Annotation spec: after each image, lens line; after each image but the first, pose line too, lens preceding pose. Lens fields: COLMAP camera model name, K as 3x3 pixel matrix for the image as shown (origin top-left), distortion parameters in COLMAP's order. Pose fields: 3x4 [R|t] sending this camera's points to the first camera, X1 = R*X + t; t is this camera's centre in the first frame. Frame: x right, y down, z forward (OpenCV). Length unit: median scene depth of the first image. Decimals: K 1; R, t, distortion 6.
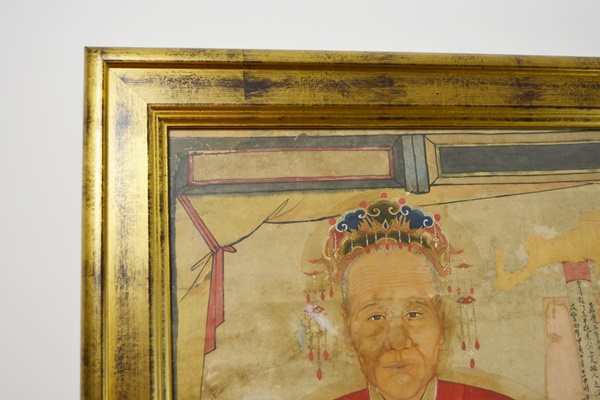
lens RADIAL K [[684.8, 0, 300.0], [0, 684.8, 200.0], [0, 0, 1]] dist [-0.037860, -0.012429]
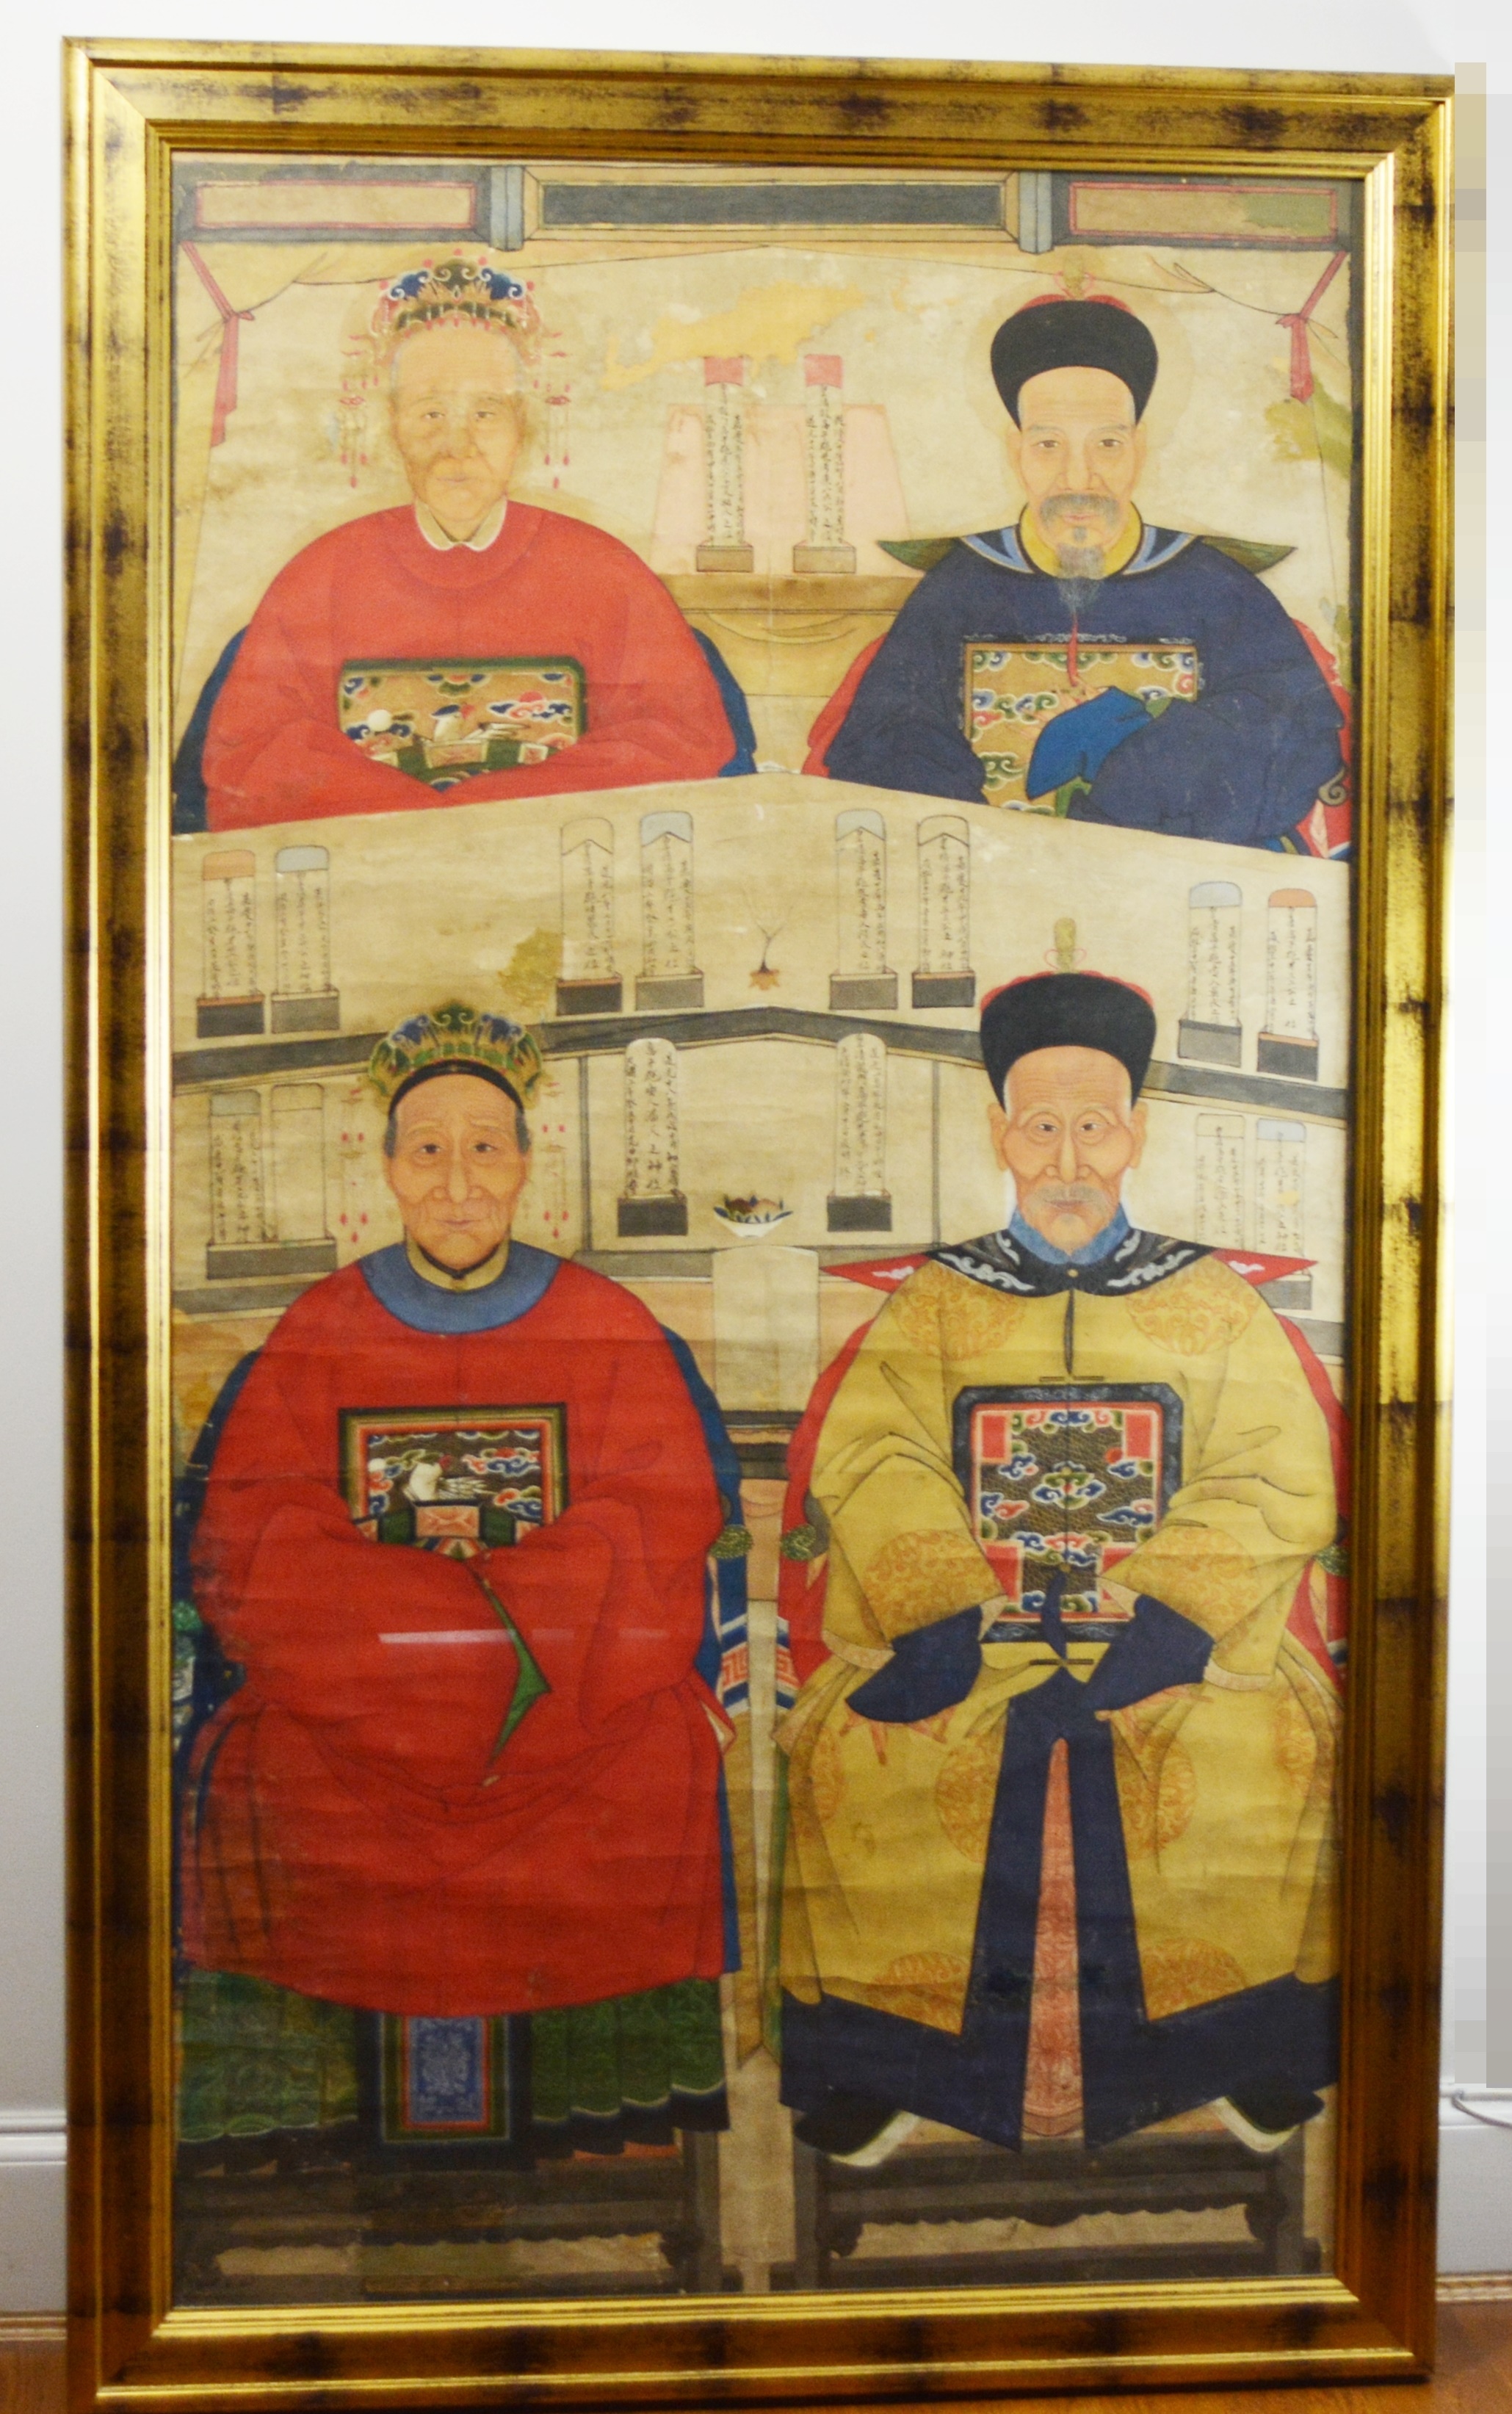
lens RADIAL K [[4402.6, 0, 604.5], [0, 4402.6, 1199.0], [0, 0, 1]] dist [-0.066199, -0.106807]
pose [[0.995700, 0.067577, -0.063355, 0.660246], [-0.045760, 0.953506, 0.297881, -0.457285], [0.080539, -0.293701, 0.952498, -3.857869]]
